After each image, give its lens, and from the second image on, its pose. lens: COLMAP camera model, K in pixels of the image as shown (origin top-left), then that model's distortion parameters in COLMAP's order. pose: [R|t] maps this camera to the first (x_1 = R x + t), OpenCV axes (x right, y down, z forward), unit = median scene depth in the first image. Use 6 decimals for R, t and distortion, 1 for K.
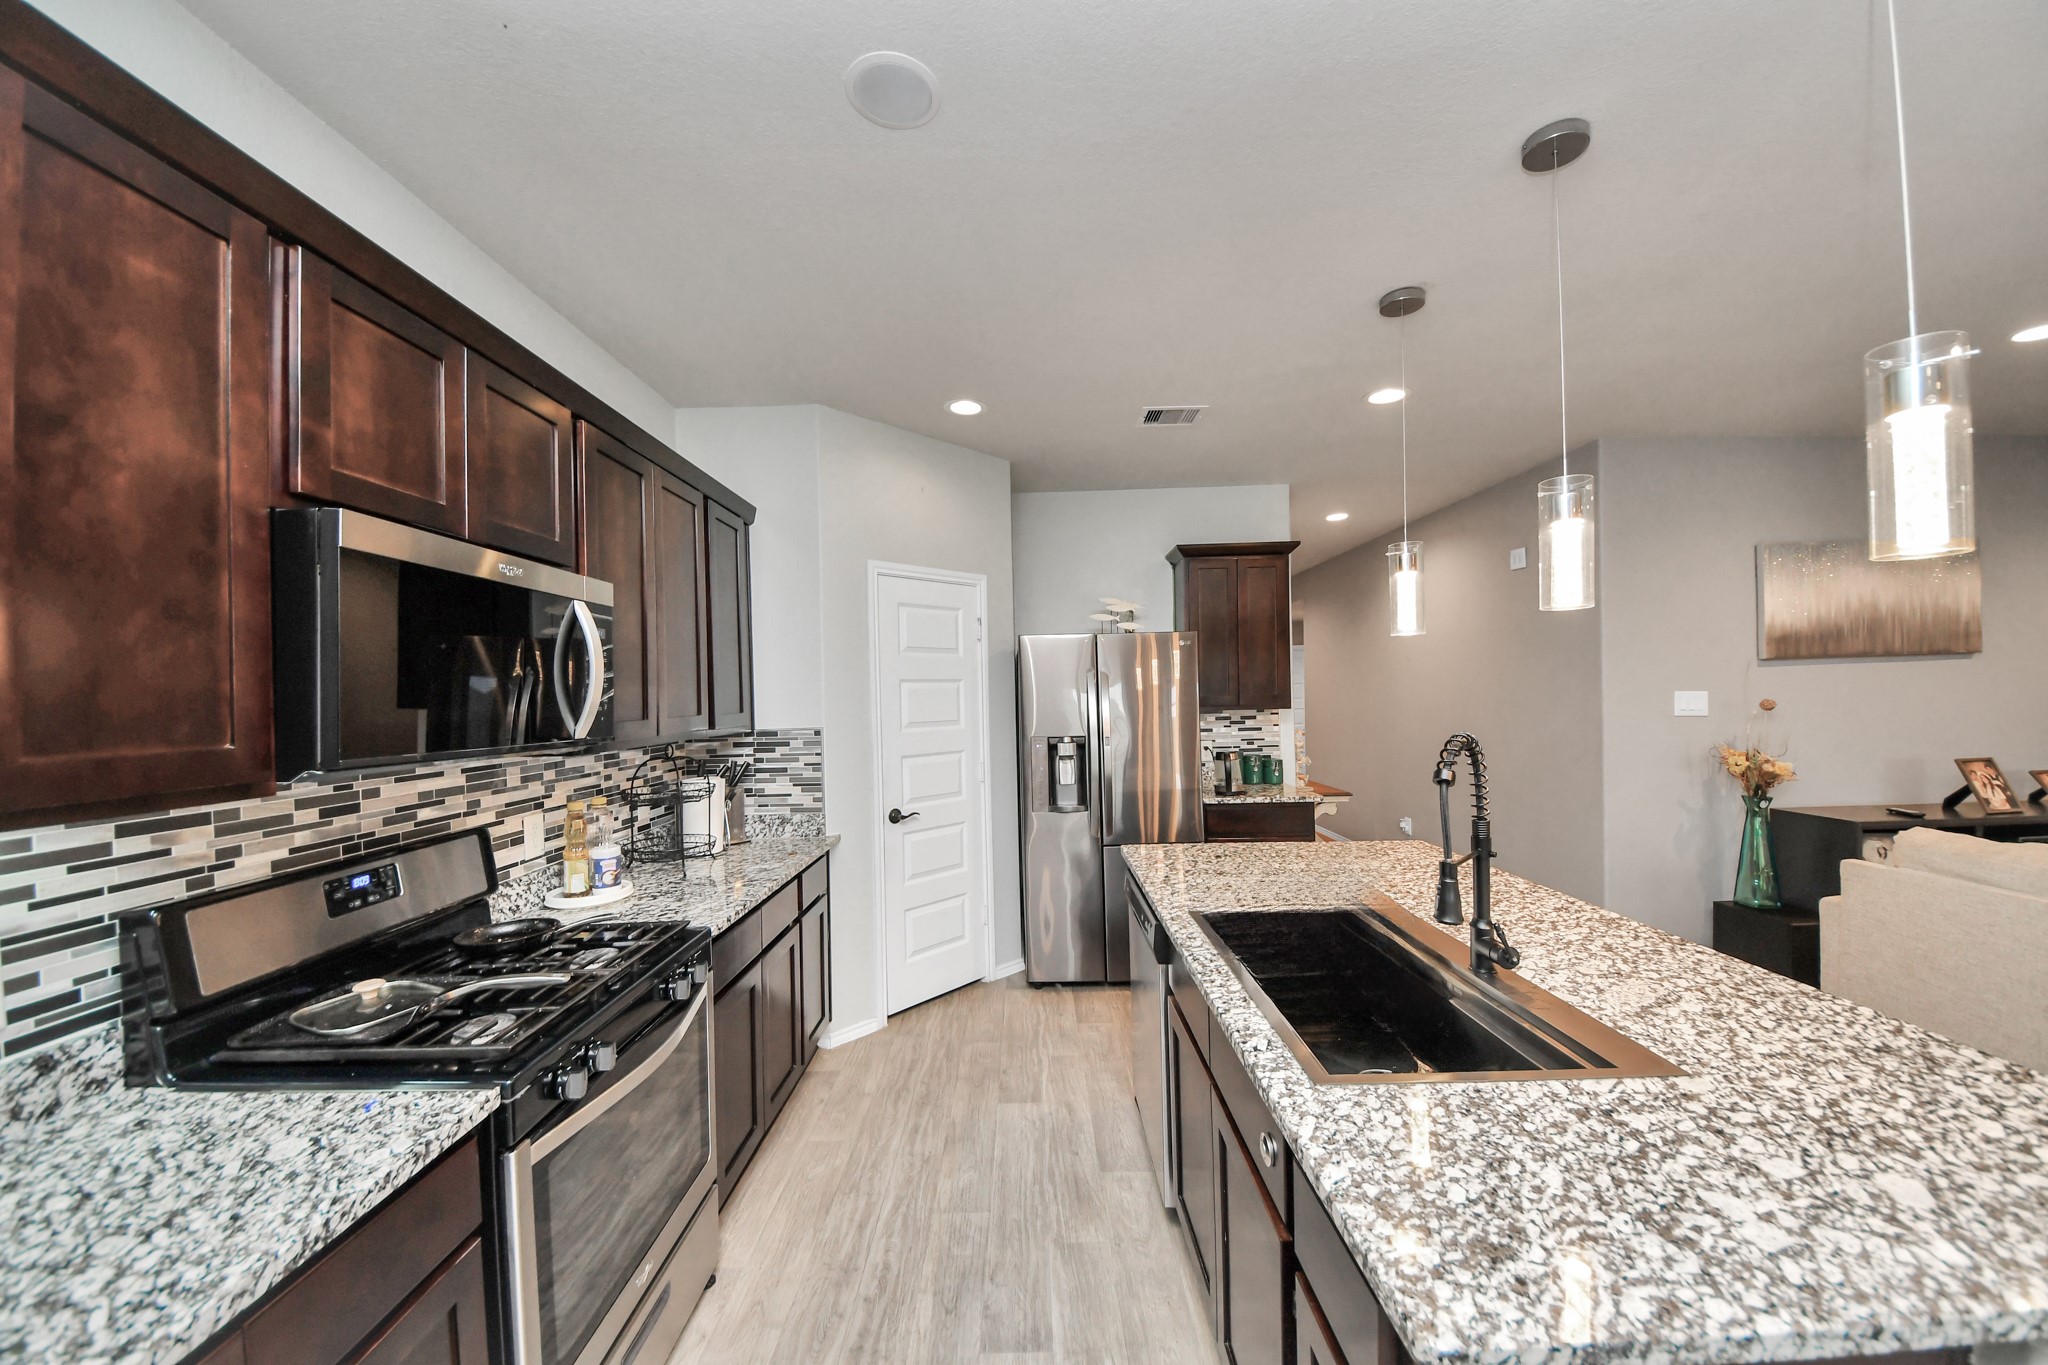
lens RADIAL K [[736.7, 0, 1030.3], [0, 736.7, 690.3], [0, 0, 1]] dist [0.001759, -0.000970]
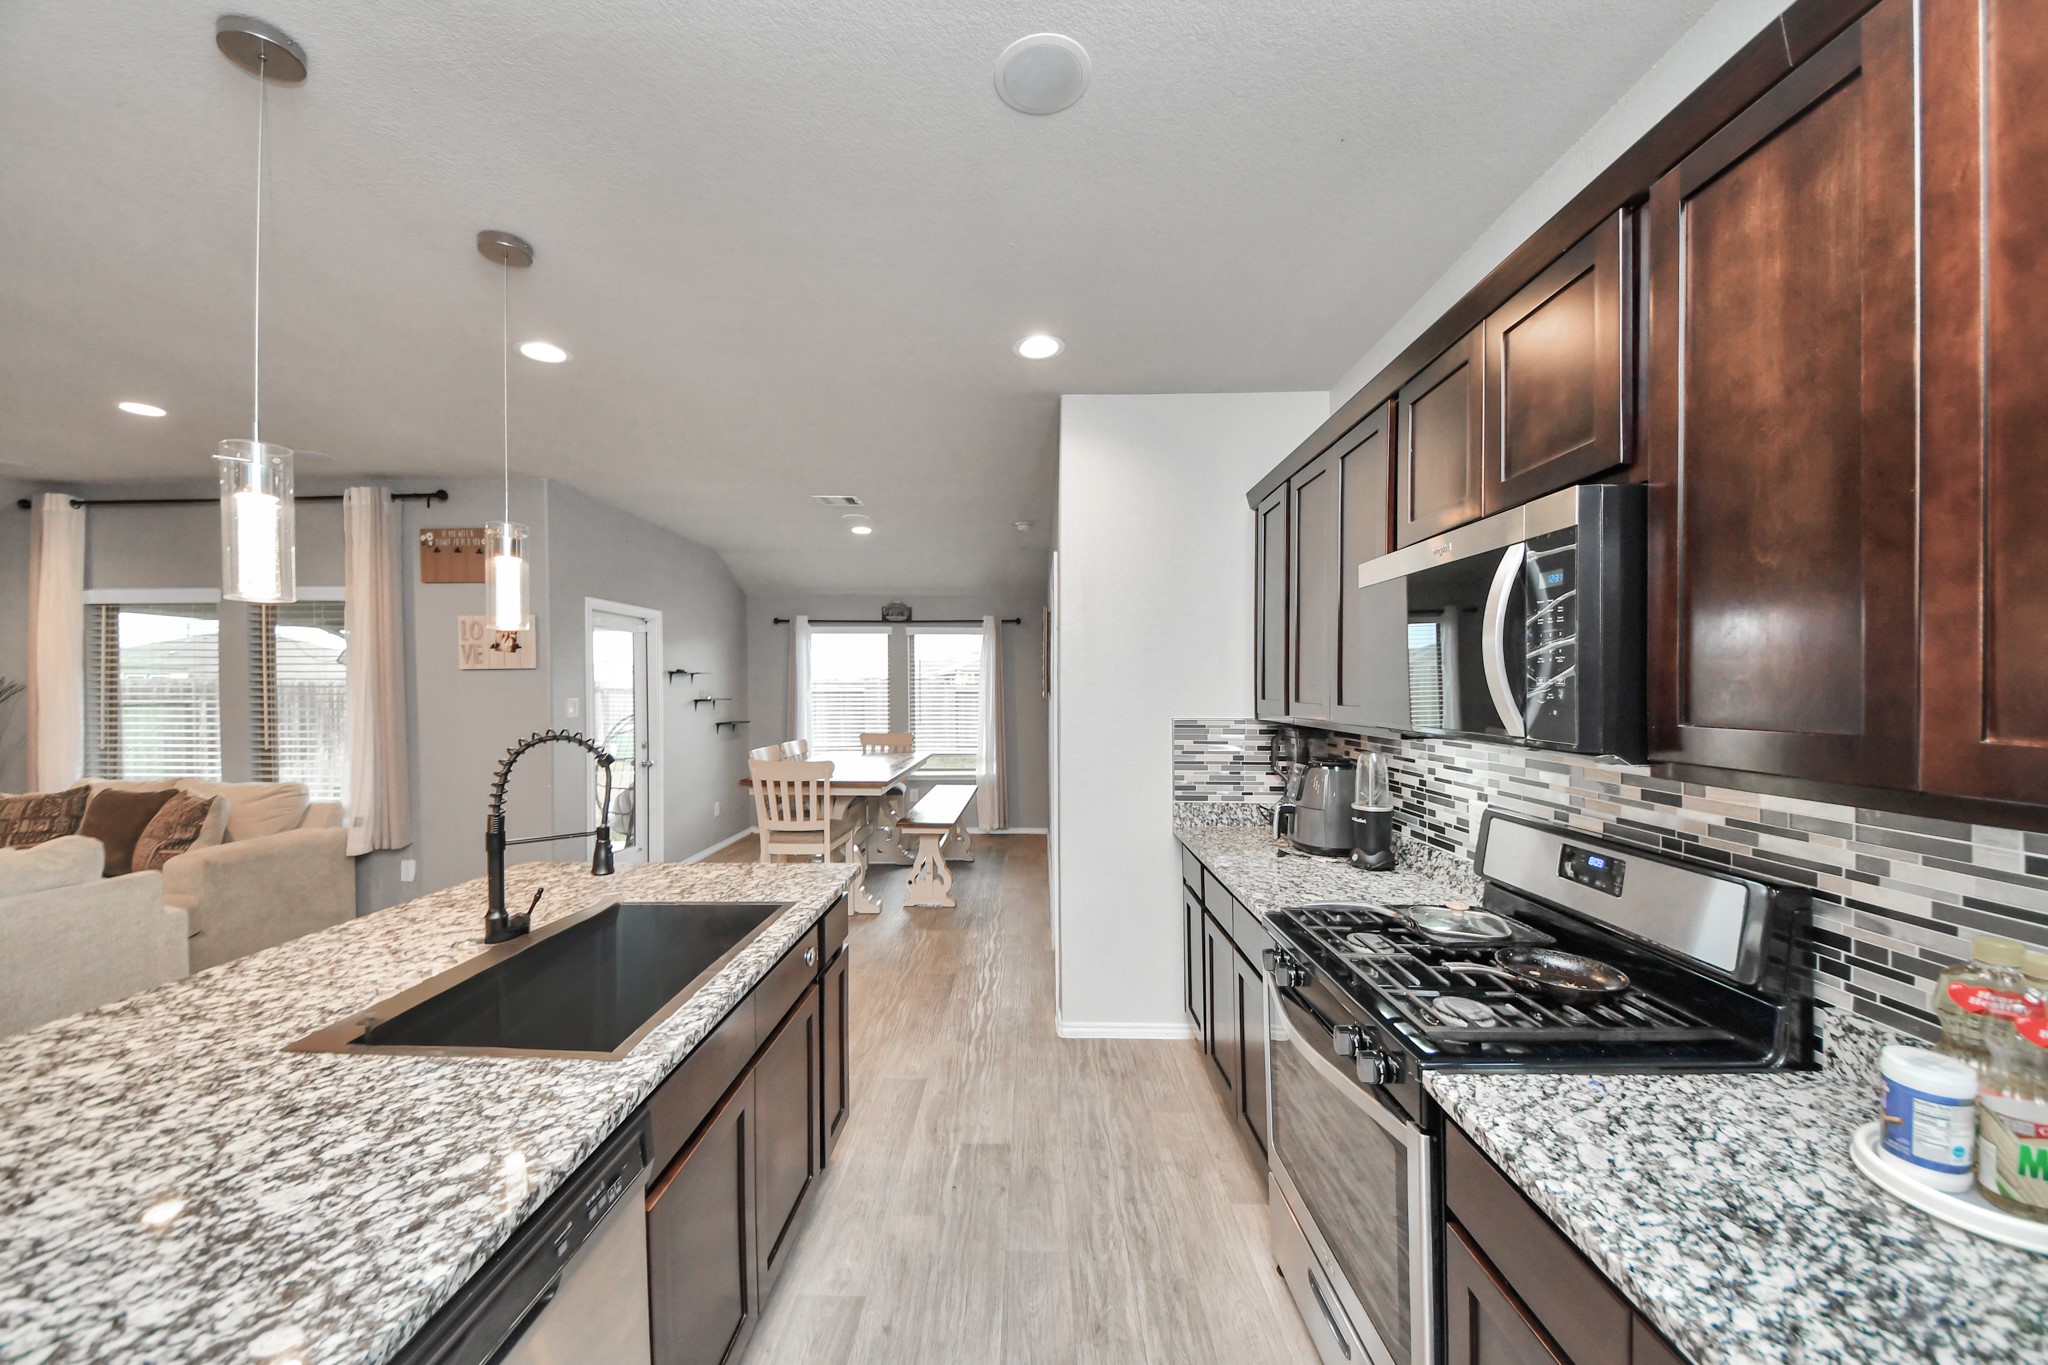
lens RADIAL K [[736.7, 0, 1016.0], [0, 736.7, 694.9], [0, 0, 1]] dist [0.001759, -0.000970]
pose [[-0.999044, 0.020692, 0.038510, -0.116617], [0.021013, 0.999747, 0.007962, 0.007393], [-0.038335, 0.008764, -0.999226, 1.357994]]
